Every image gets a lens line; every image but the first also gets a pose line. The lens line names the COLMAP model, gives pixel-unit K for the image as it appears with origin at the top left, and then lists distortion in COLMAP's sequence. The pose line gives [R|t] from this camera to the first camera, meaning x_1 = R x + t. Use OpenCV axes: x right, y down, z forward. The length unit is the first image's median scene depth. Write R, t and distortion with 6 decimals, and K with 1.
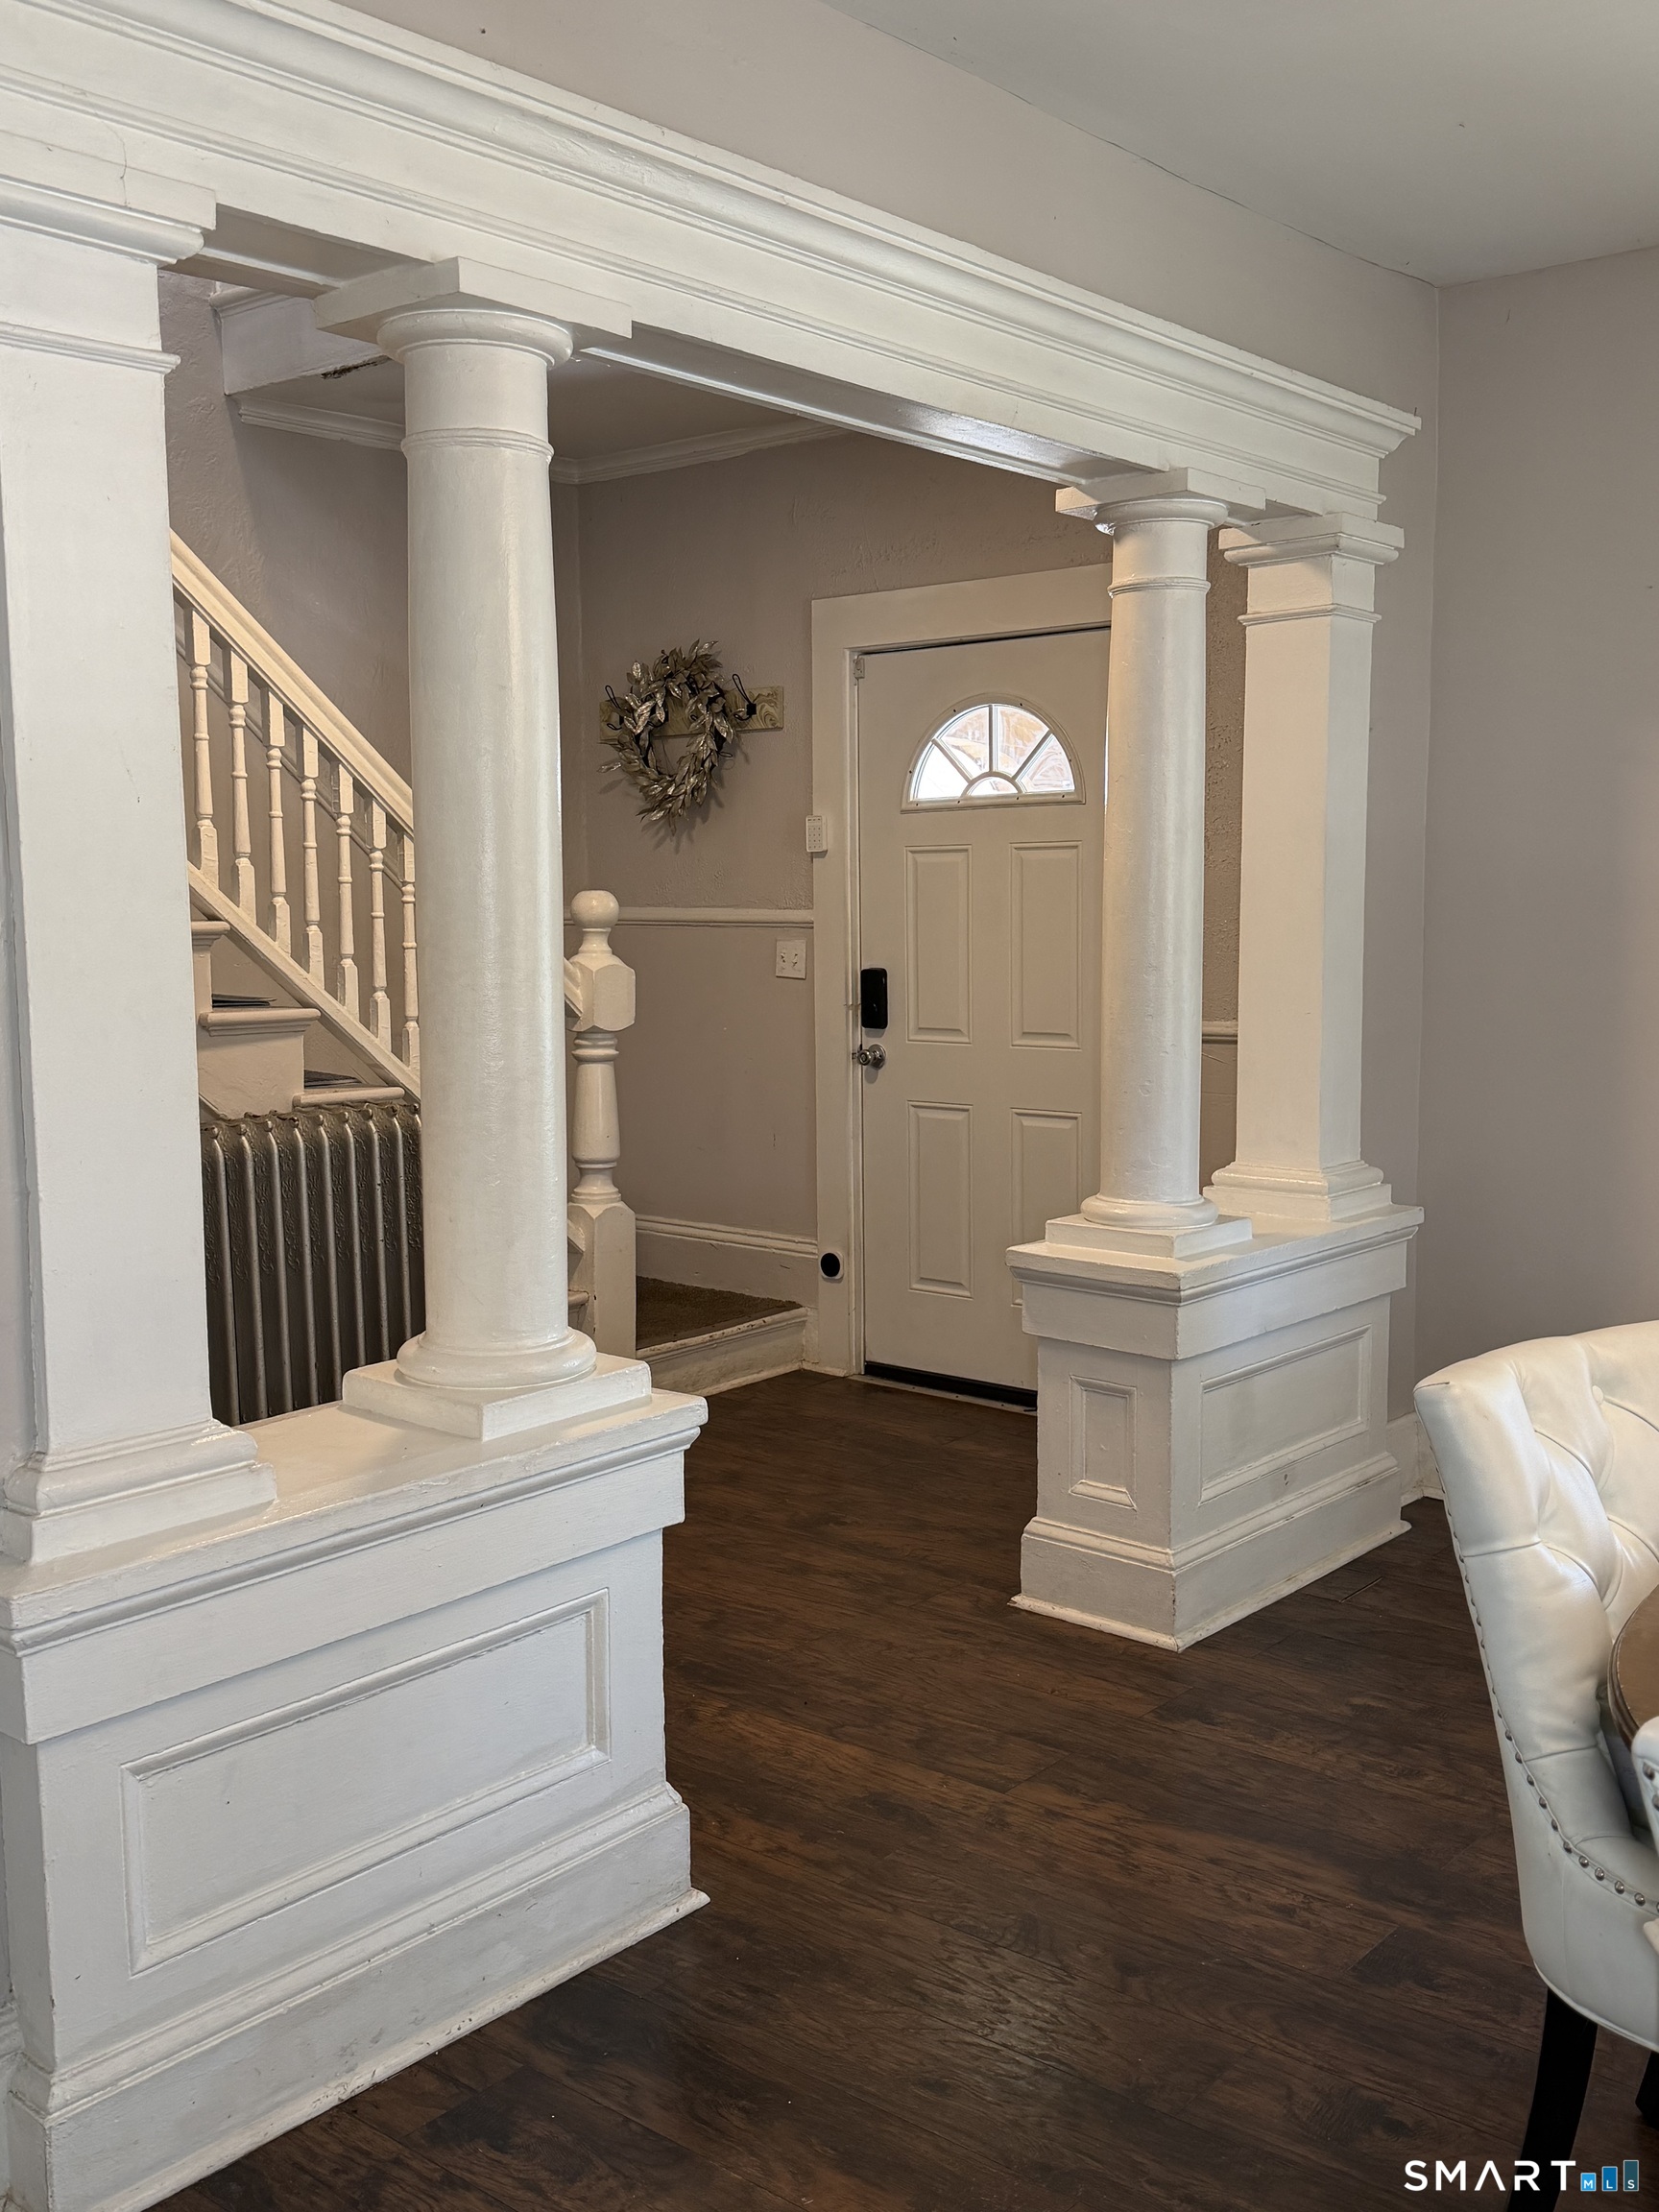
lens RADIAL K [[2025.5, 0, 820.7], [0, 2025.5, 1107.4], [0, 0, 1]] dist [0.180738, -0.244224]
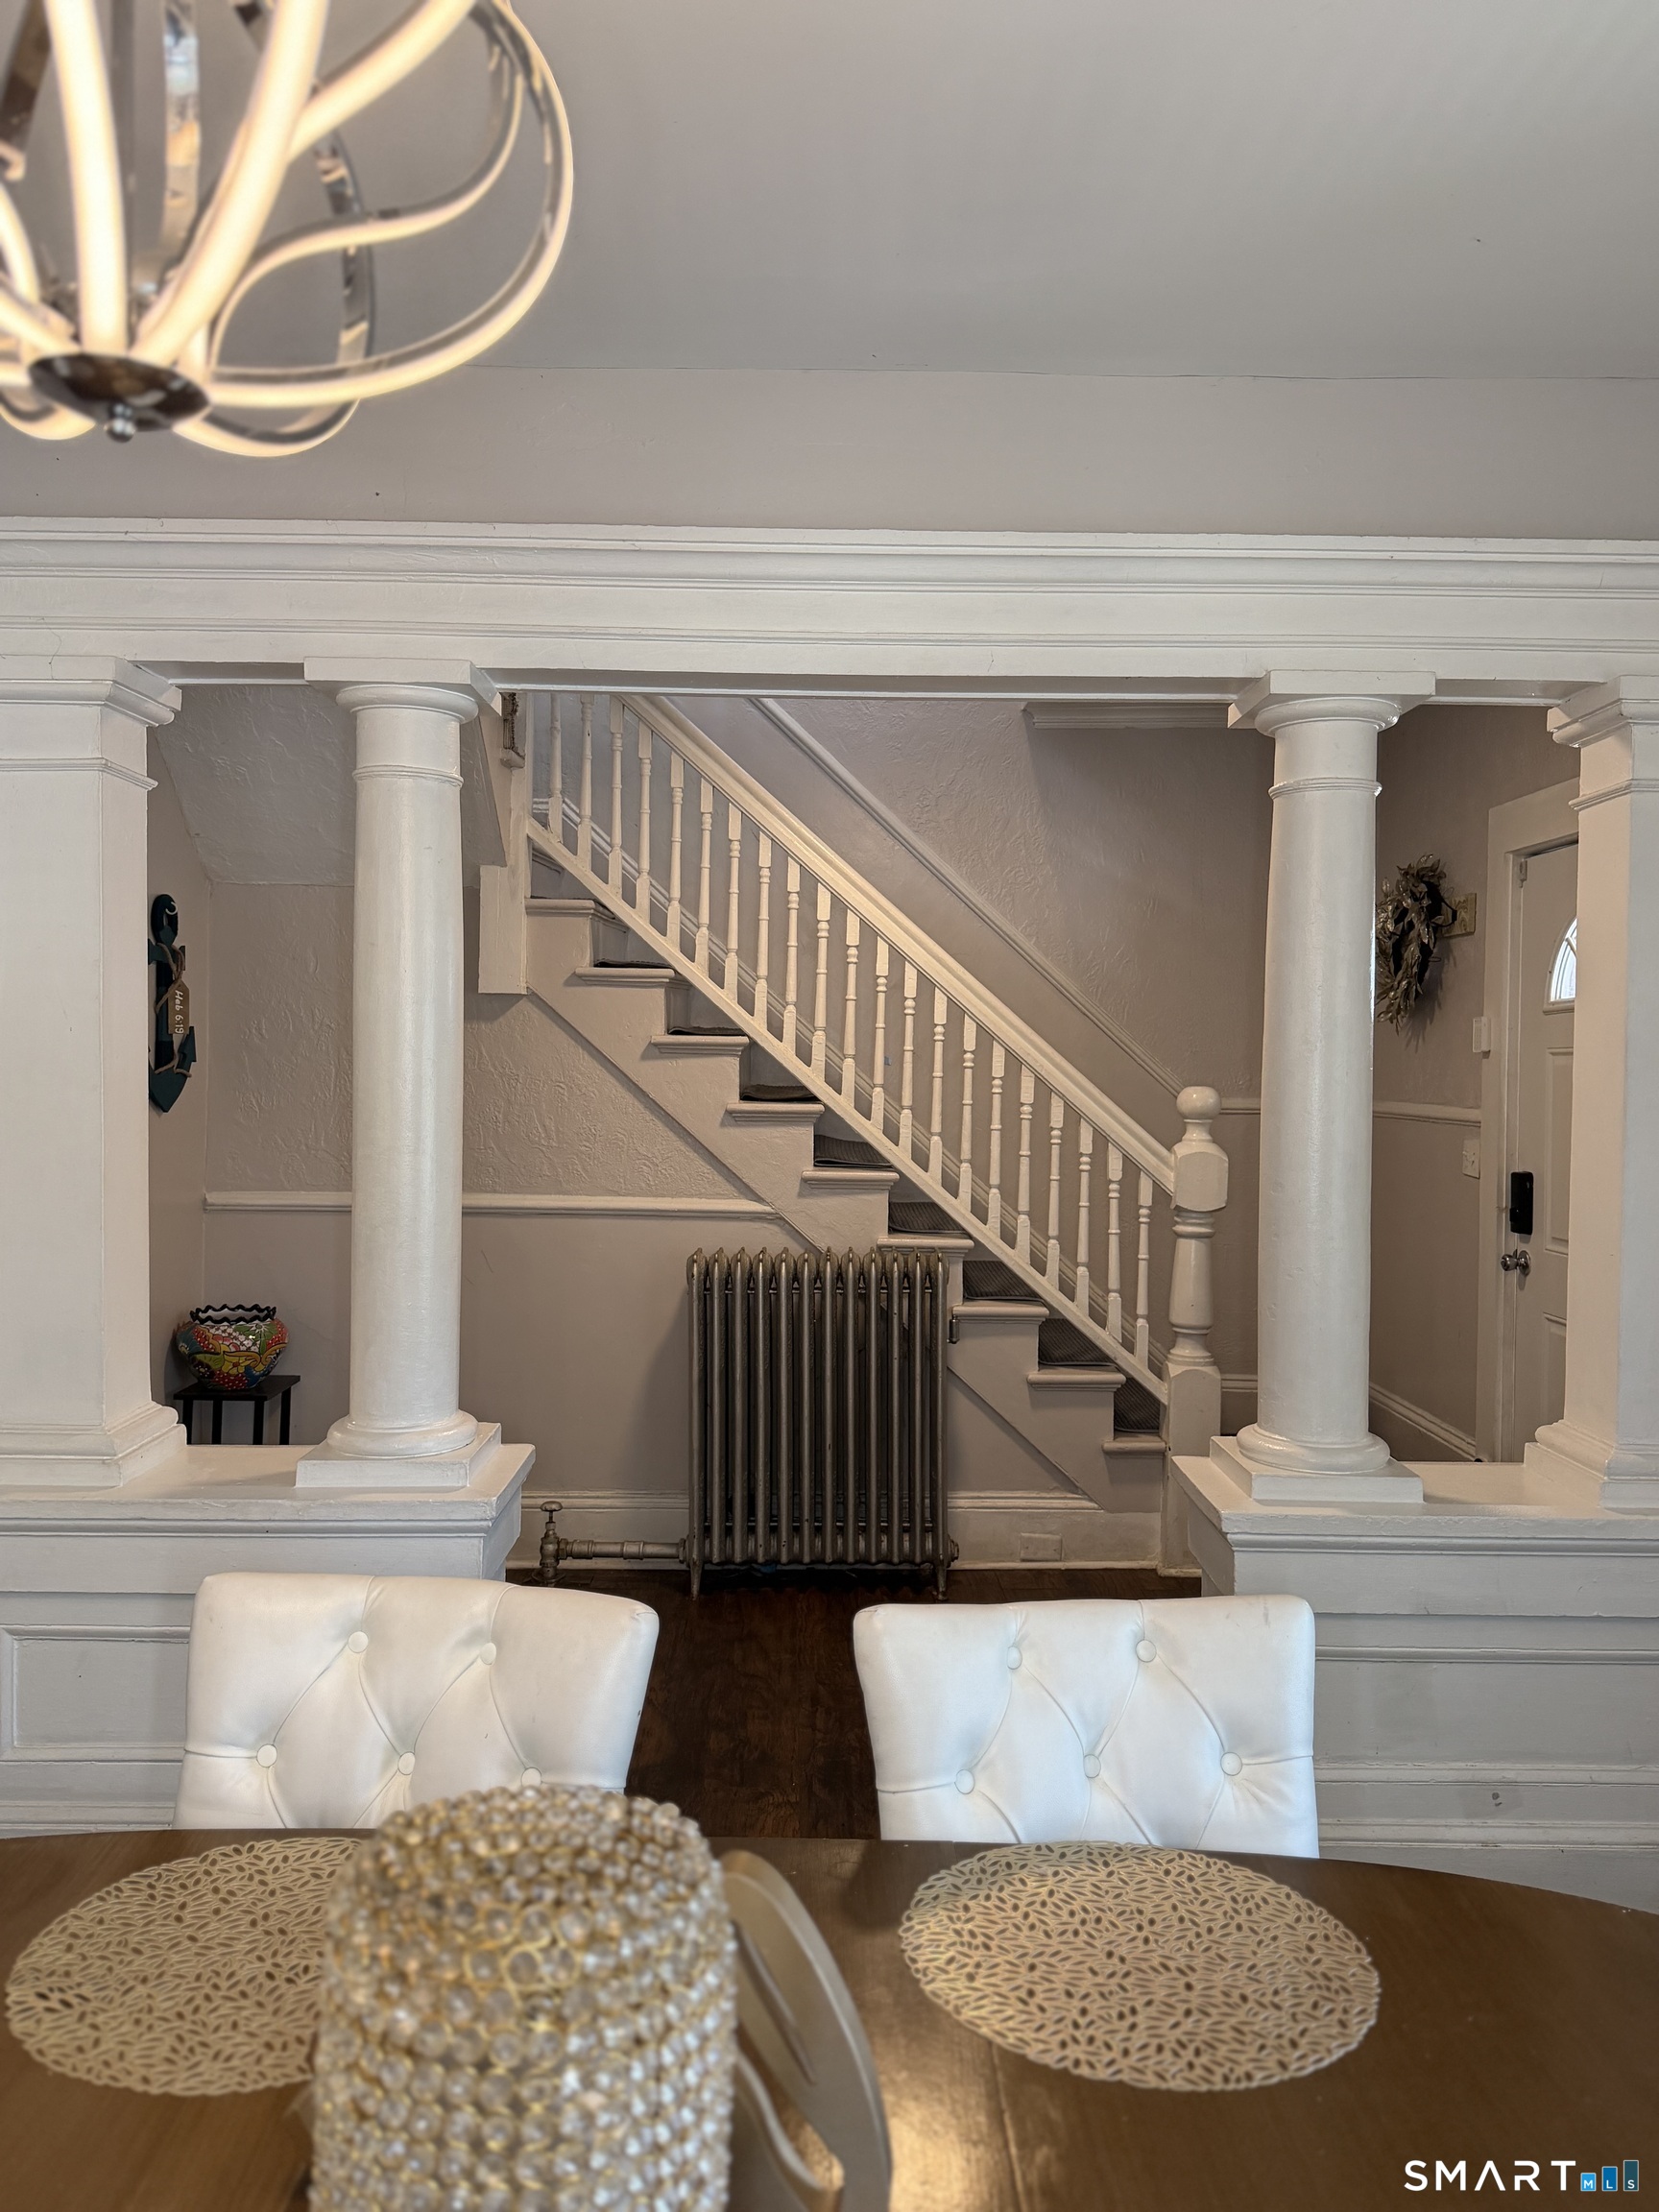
lens RADIAL K [[1618.4, 0, 829.5], [0, 1618.4, 1106.0], [0, 0, 1]] dist [0.106334, -0.149152]
pose [[0.662281, 0.033651, -0.748499, 0.560510], [-0.096578, 0.994491, -0.040743, -0.050792], [0.743005, 0.099272, 0.661883, 0.324528]]
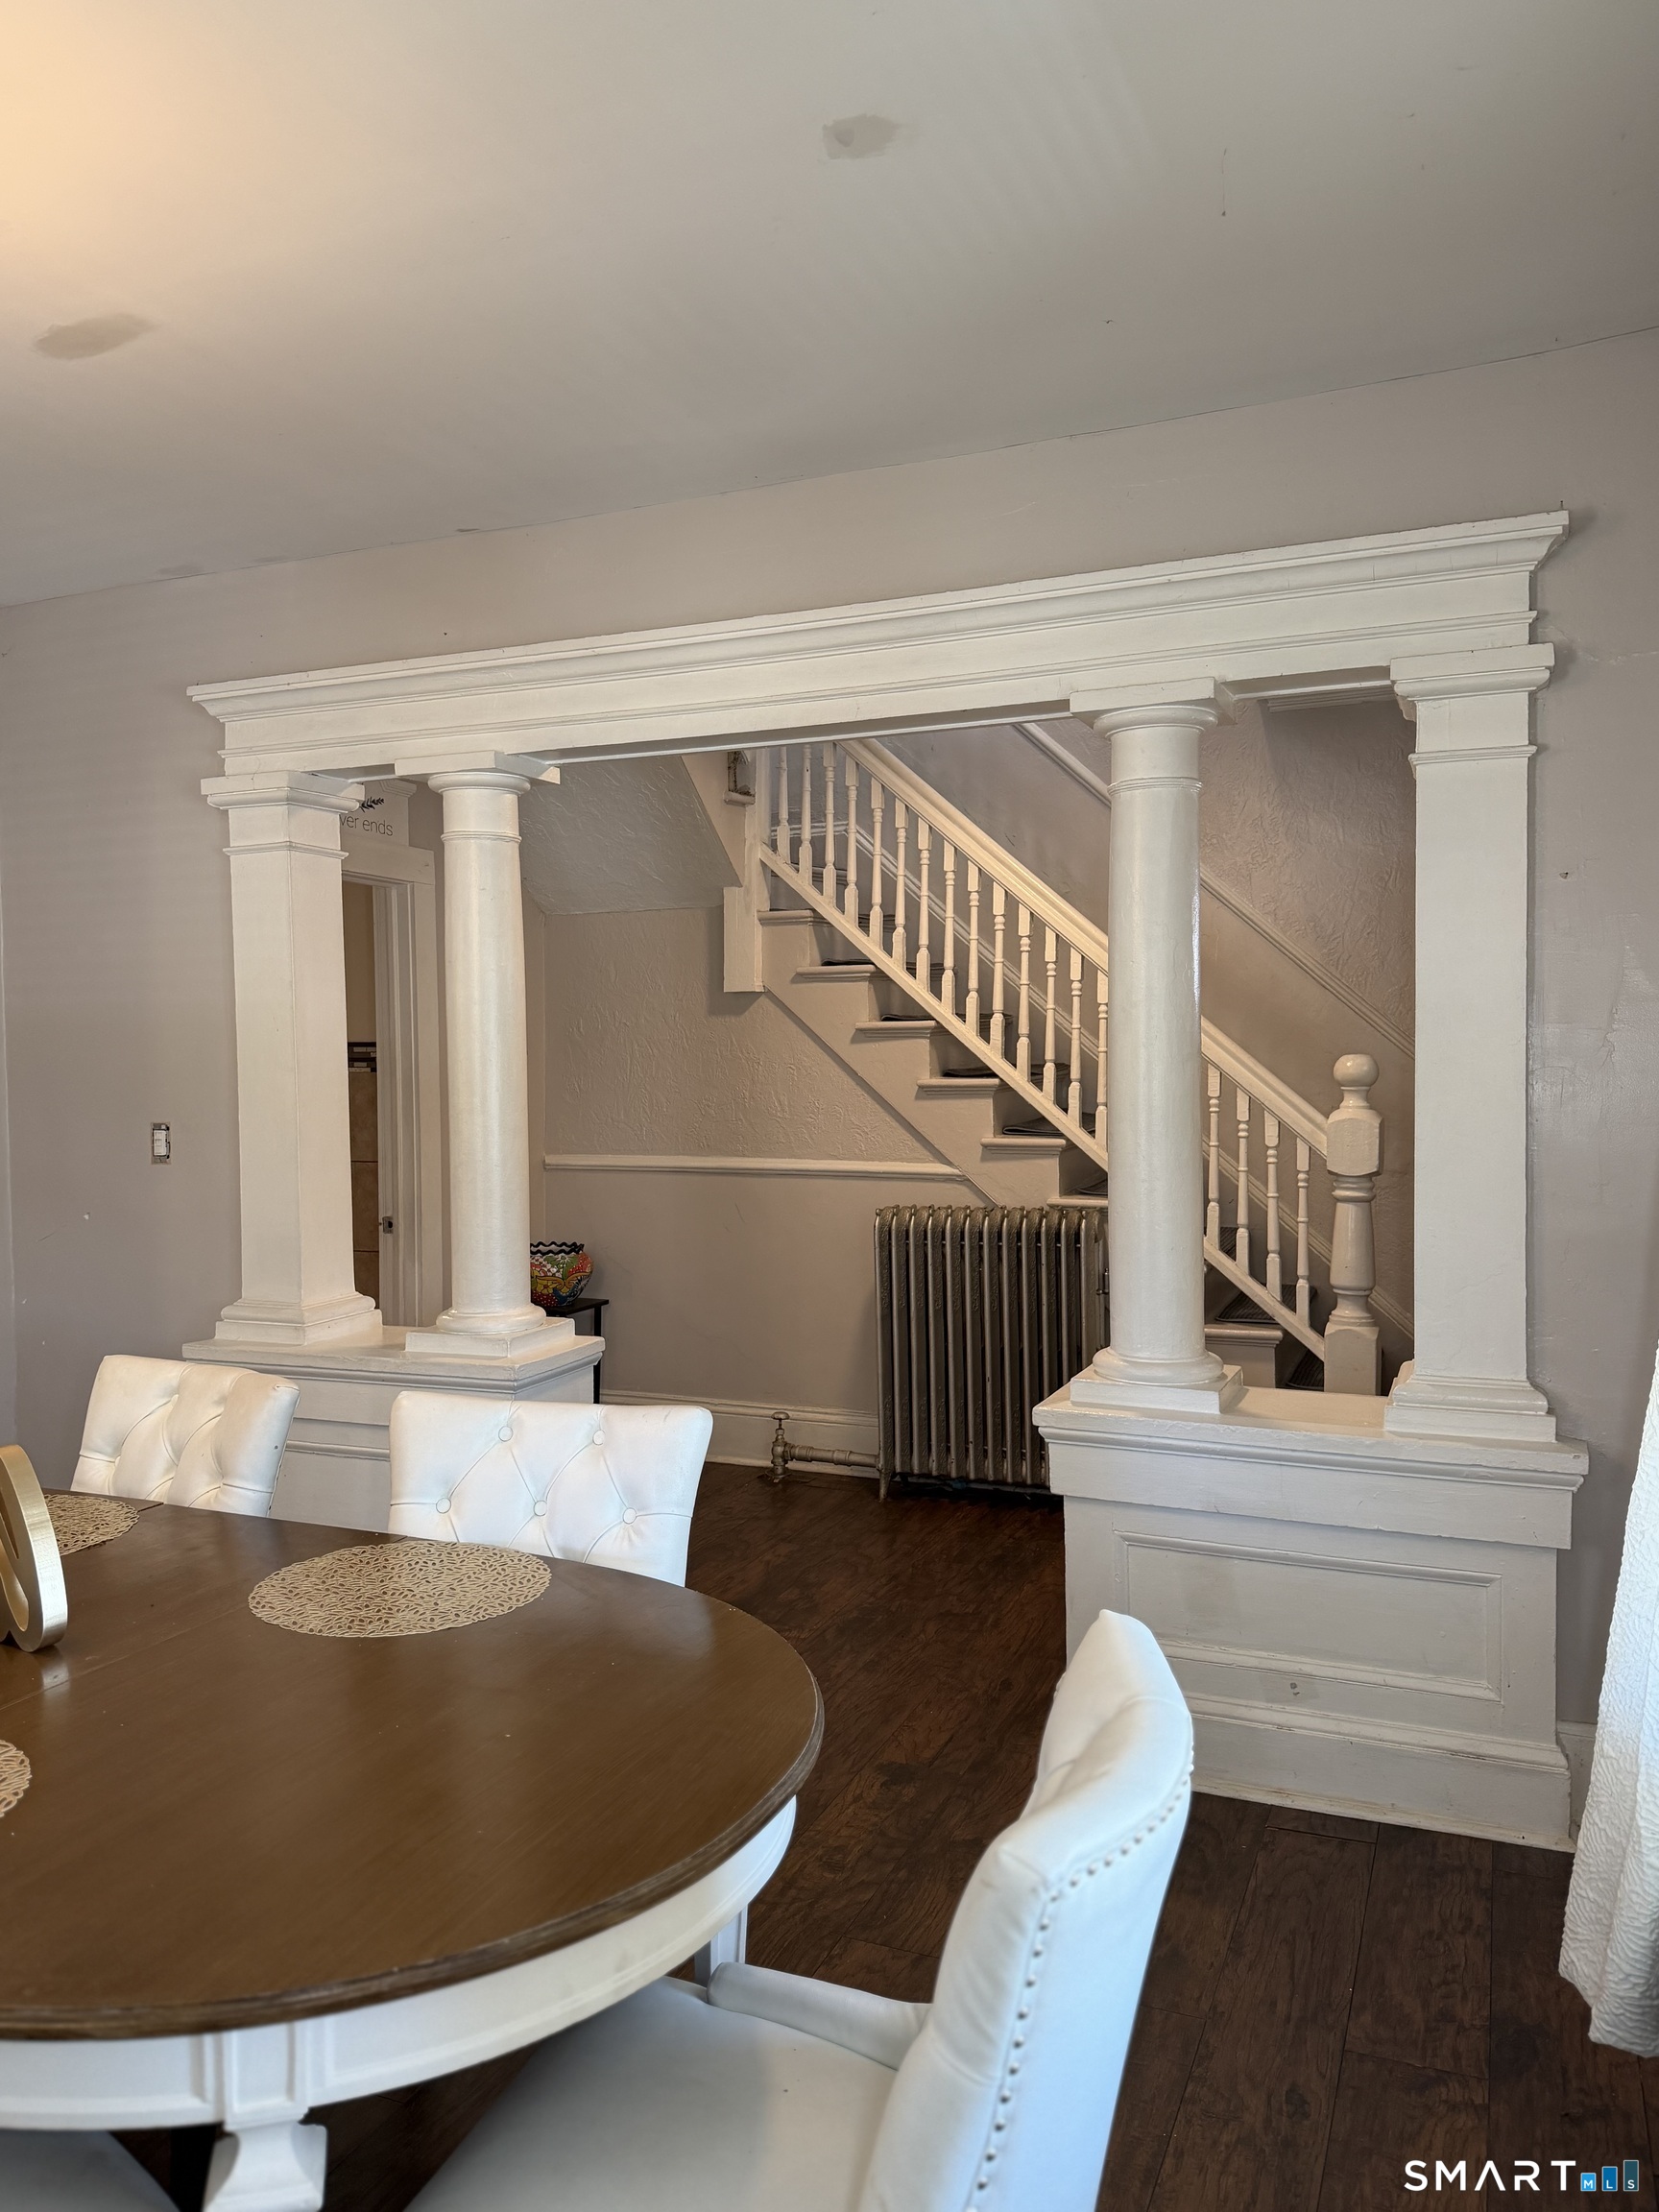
lens RADIAL K [[1615.3, 0, 823.6], [0, 1615.3, 1114.0], [0, 0, 1]] dist [0.218925, -0.427966]
pose [[0.308120, 0.037345, -0.950614, 0.897522], [-0.092427, 0.995677, 0.009157, -0.069519], [0.946847, 0.085041, 0.310240, 0.554037]]
